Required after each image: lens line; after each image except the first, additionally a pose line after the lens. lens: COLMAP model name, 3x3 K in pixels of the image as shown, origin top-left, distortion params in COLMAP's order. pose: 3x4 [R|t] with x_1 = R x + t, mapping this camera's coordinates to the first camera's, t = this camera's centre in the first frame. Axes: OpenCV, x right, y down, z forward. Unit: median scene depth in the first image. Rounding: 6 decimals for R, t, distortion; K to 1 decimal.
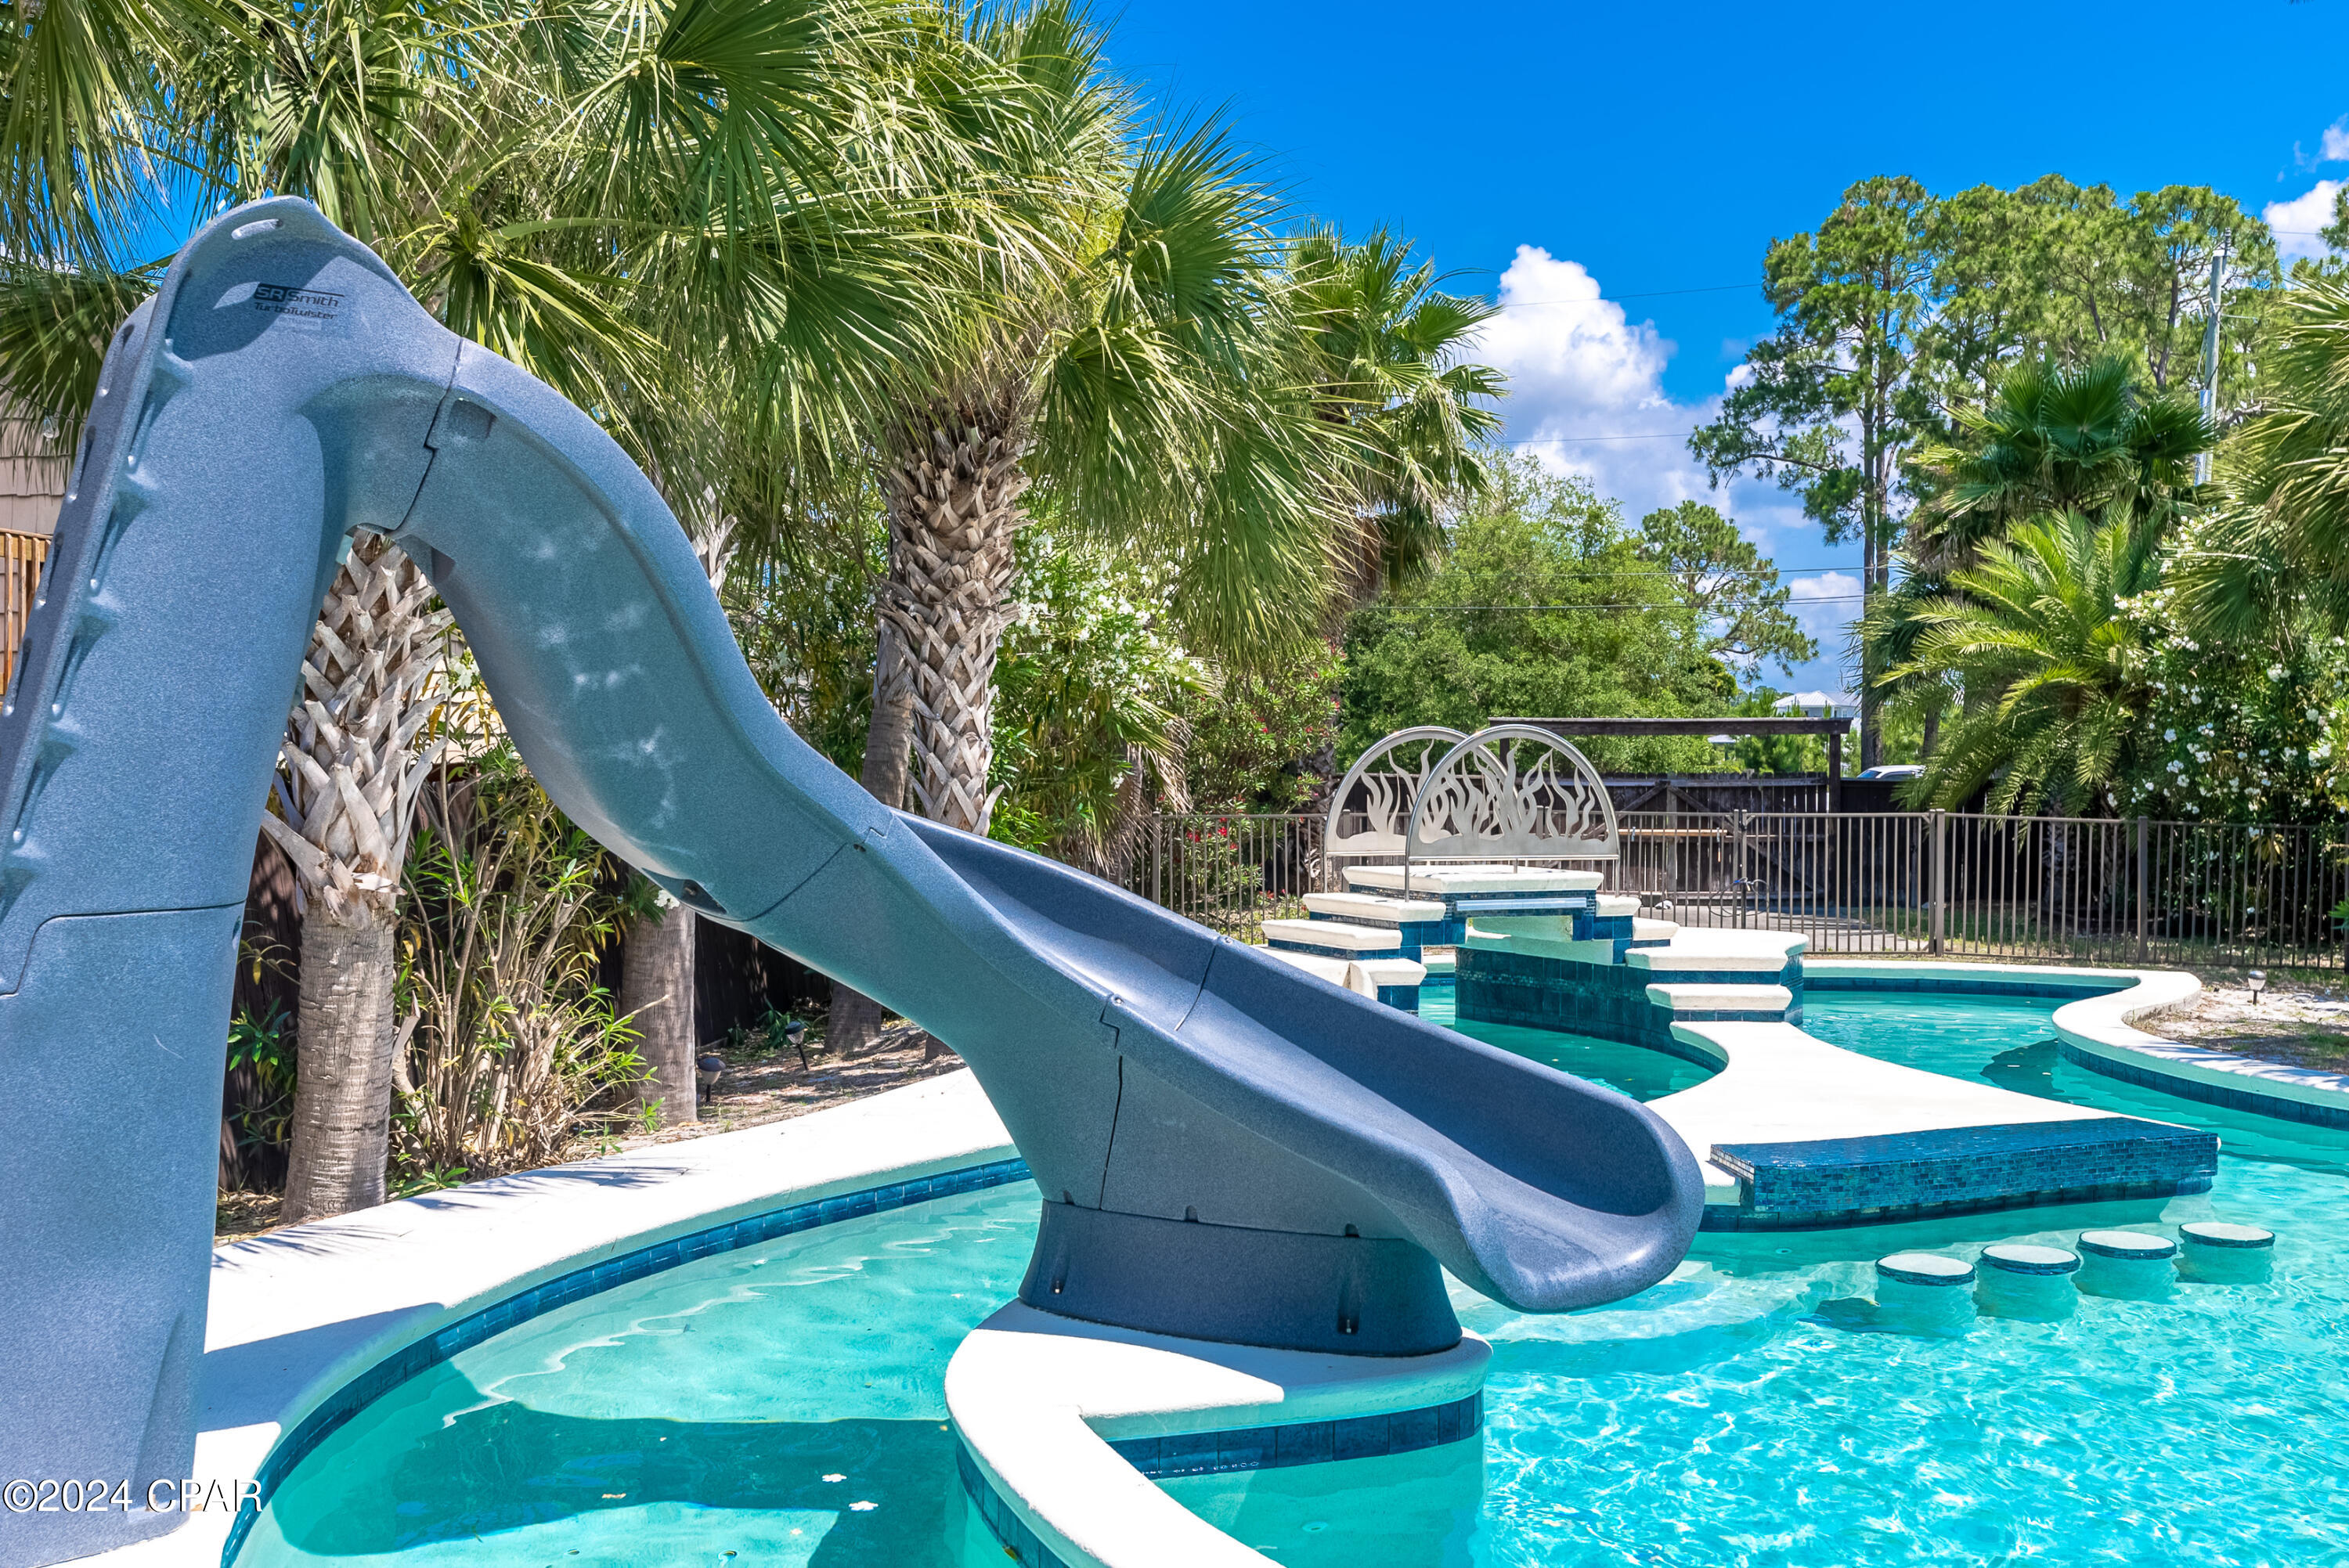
lens RADIAL K [[2339.6, 0, 1174.6], [0, 2339.6, 781.5], [0, 0, 1]] dist [0.005576, 0.000000]
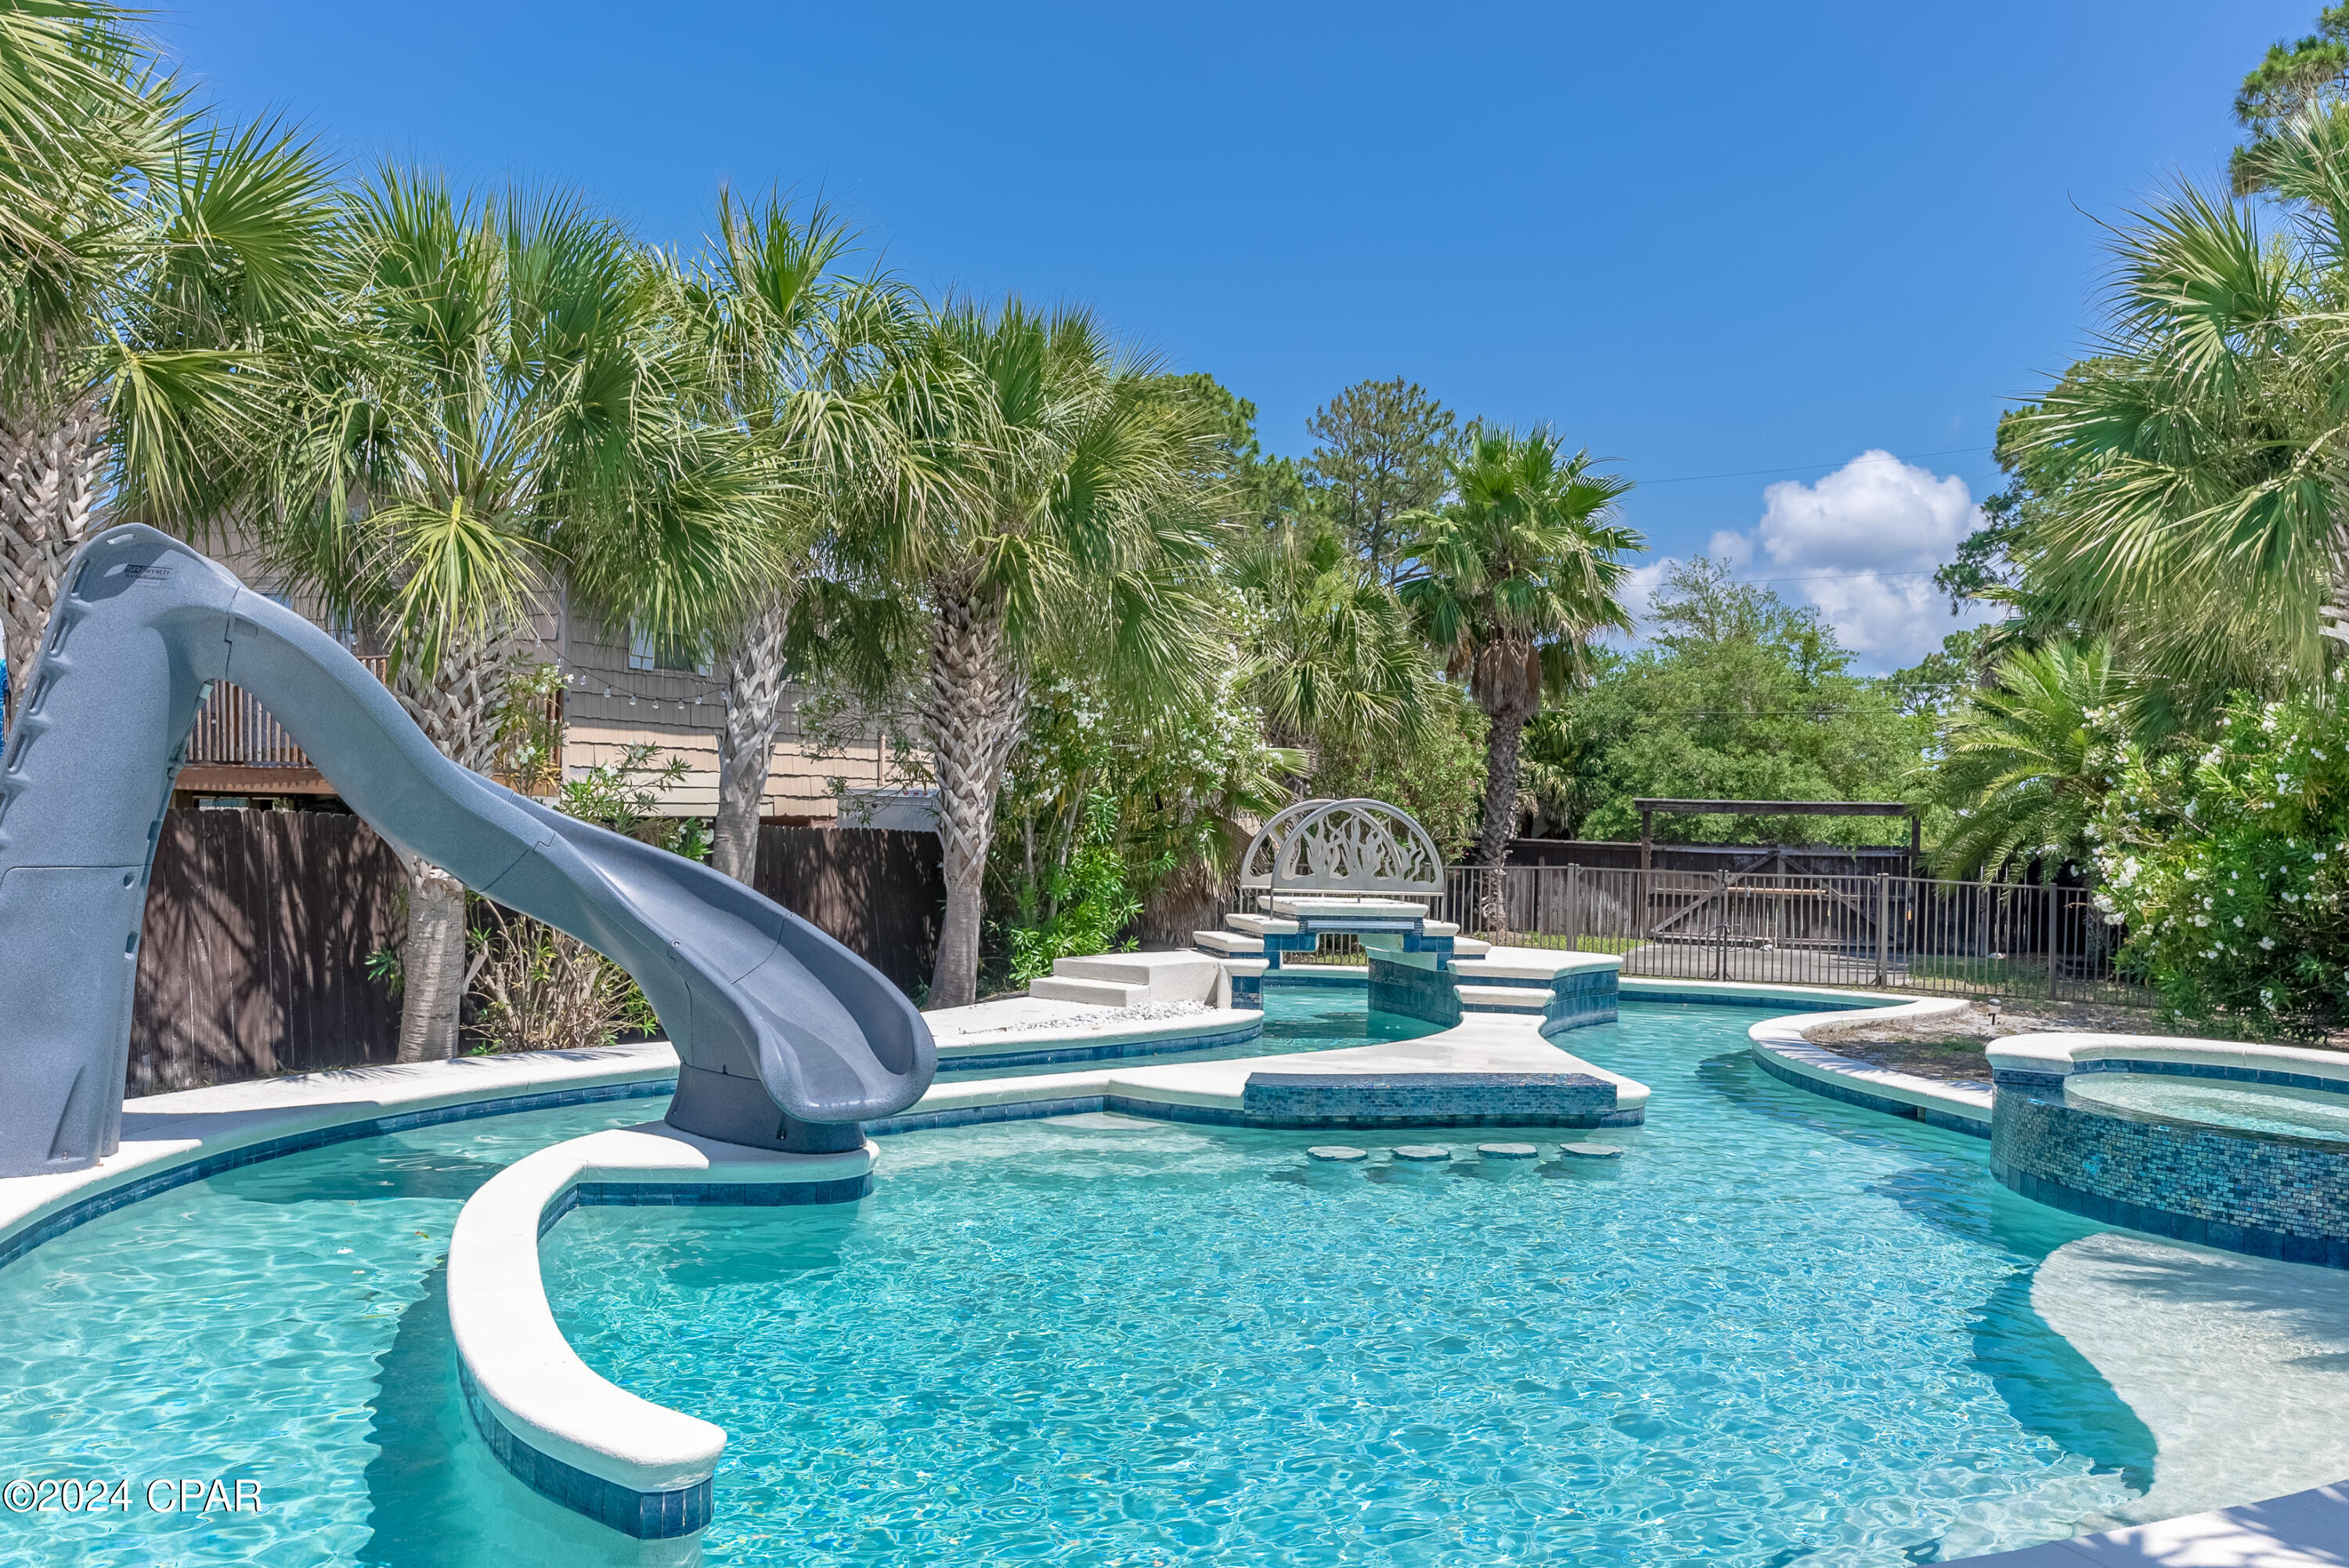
lens RADIAL K [[1842.5, 0, 1174.0], [0, 1842.5, 789.8], [0, 0, 1]] dist [-0.000402, 0.001940]
pose [[0.972495, 0.014885, -0.232446, 0.288513], [-0.021817, 0.999390, -0.027279, 0.003241], [0.231898, 0.031600, 0.972227, -0.116774]]
